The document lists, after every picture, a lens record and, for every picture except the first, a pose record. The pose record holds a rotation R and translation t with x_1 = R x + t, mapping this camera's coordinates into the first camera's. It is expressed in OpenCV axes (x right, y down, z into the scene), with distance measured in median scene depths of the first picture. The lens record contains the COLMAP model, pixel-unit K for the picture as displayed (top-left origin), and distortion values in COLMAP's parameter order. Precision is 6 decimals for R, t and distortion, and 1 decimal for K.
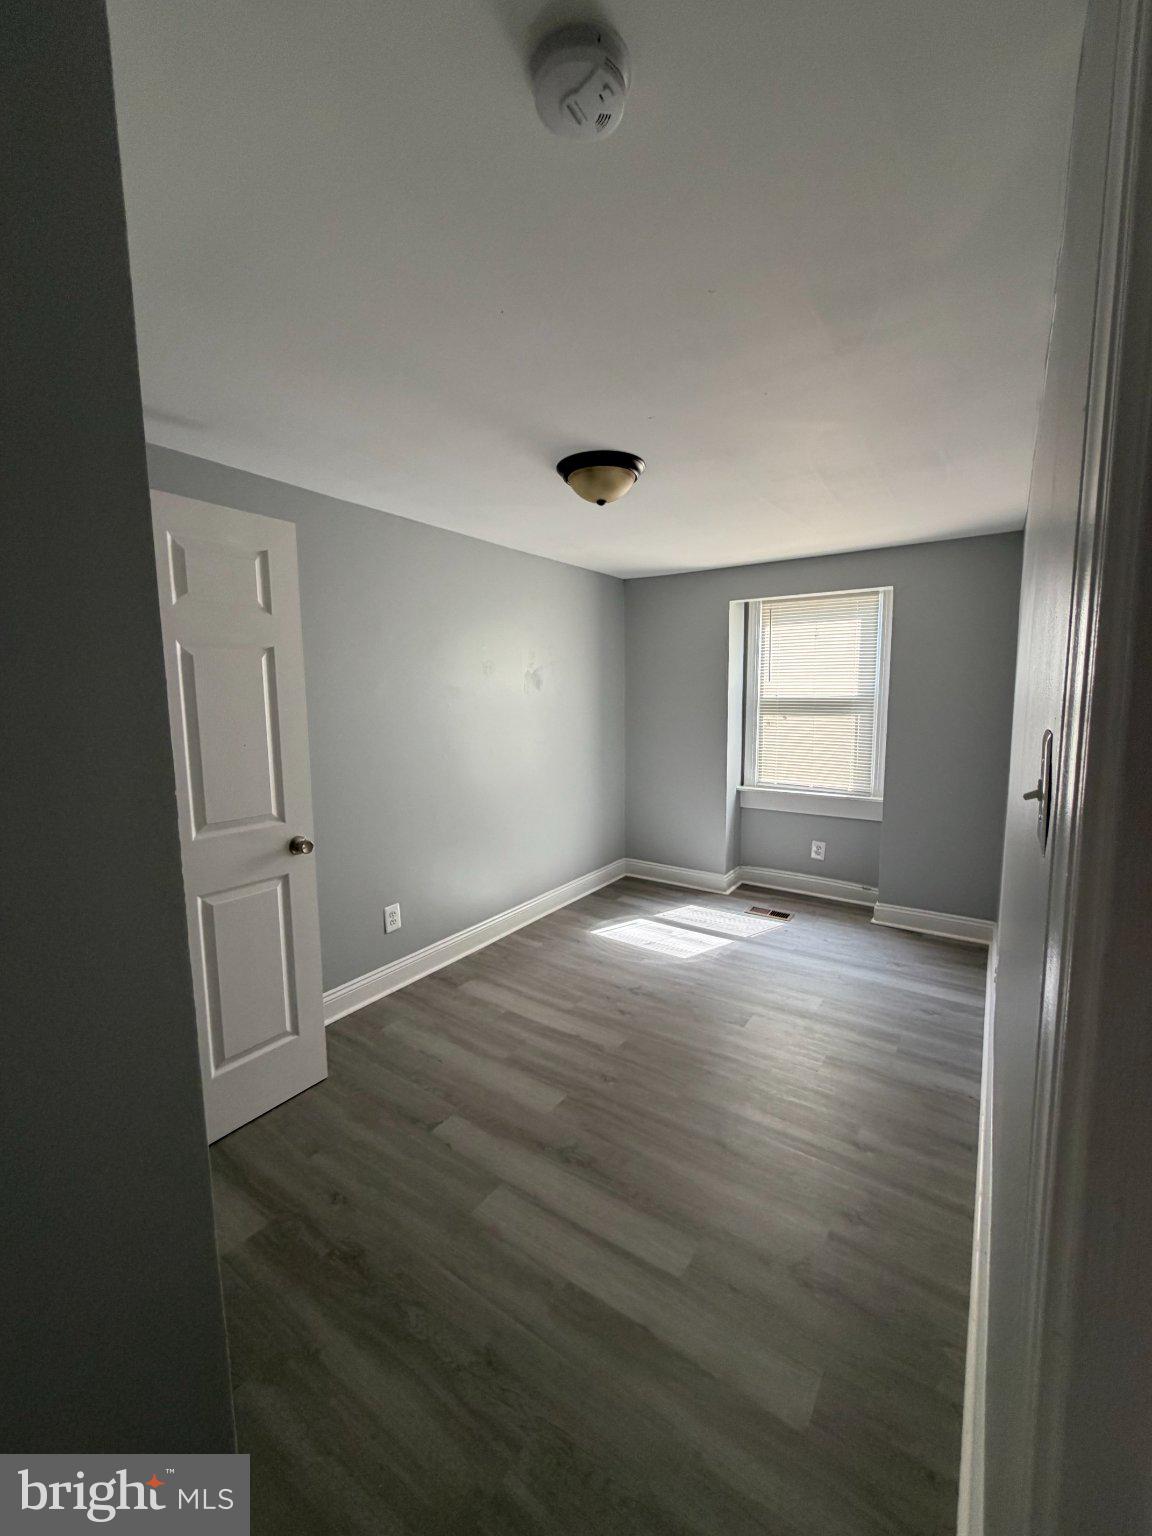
lens RADIAL K [[605.3, 0, 582.8], [0, 605.3, 749.8], [0, 0, 1]] dist [-0.000007, -0.000050]
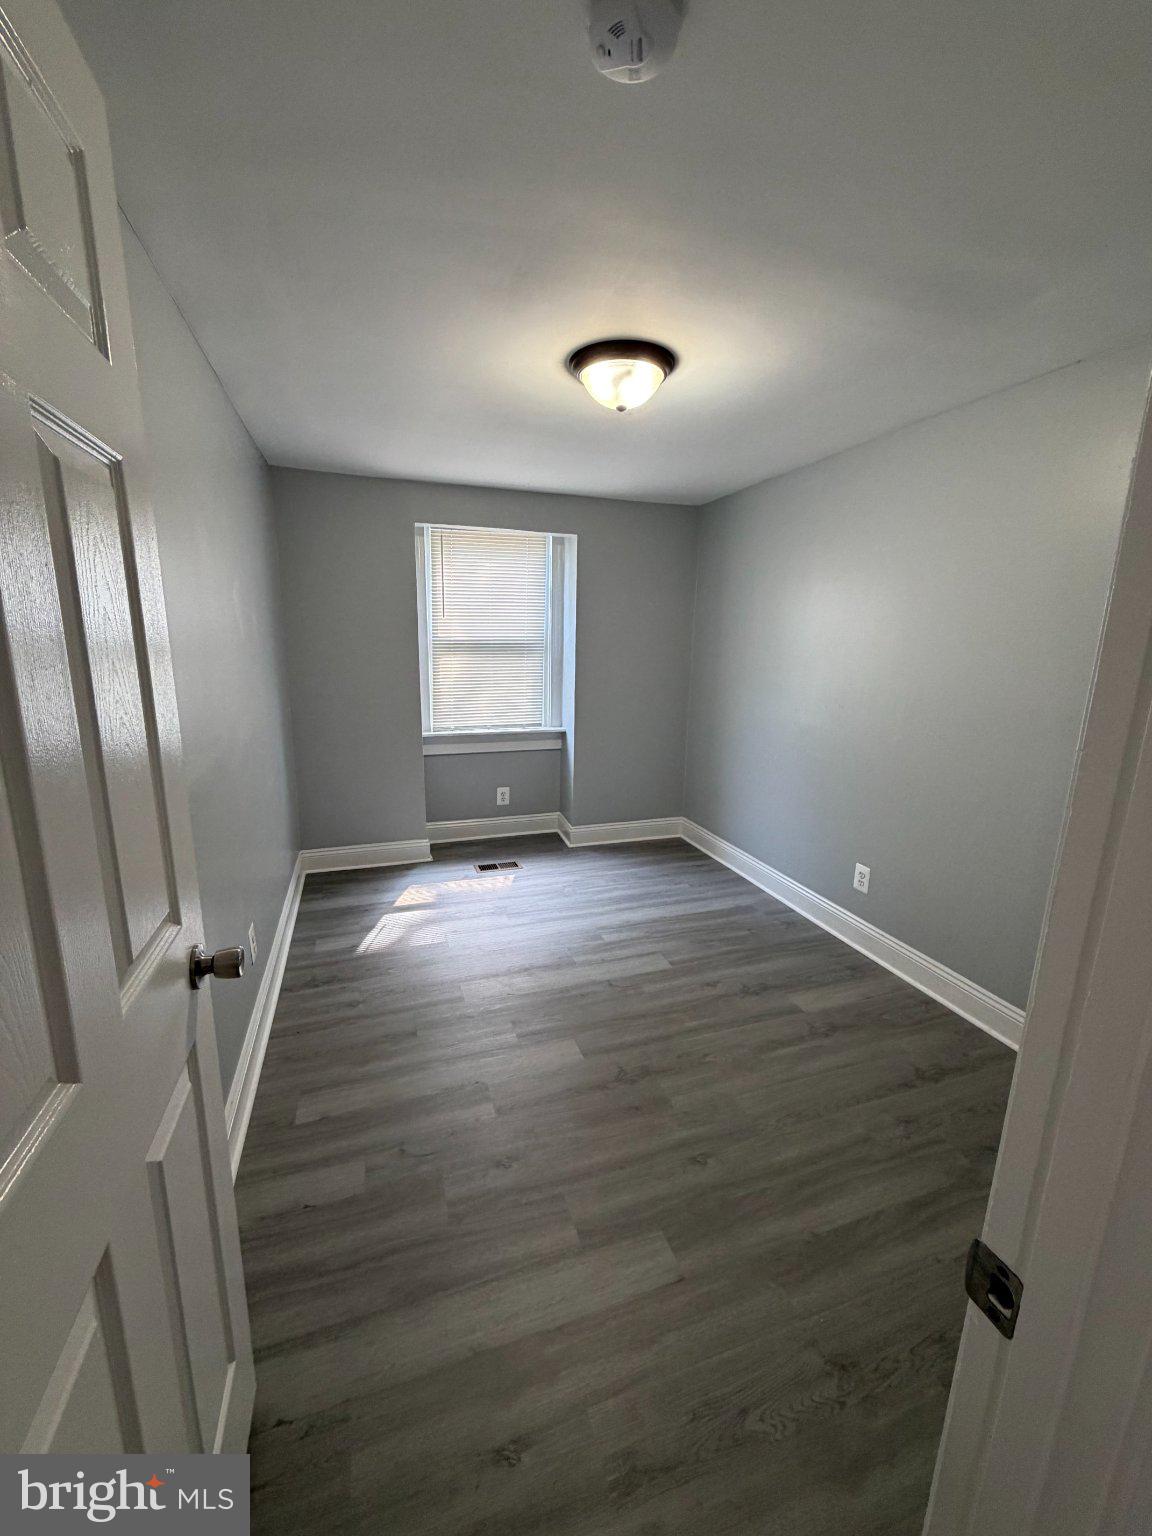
lens RADIAL K [[621.5, 0, 576.0], [0, 621.5, 768.0], [0, 0, 1]] dist [0.000128, 0.000072]
pose [[0.605507, -0.153158, 0.780964, -0.385805], [0.068796, 0.987707, 0.140363, -0.017051], [-0.792861, -0.031263, 0.608600, 0.300780]]
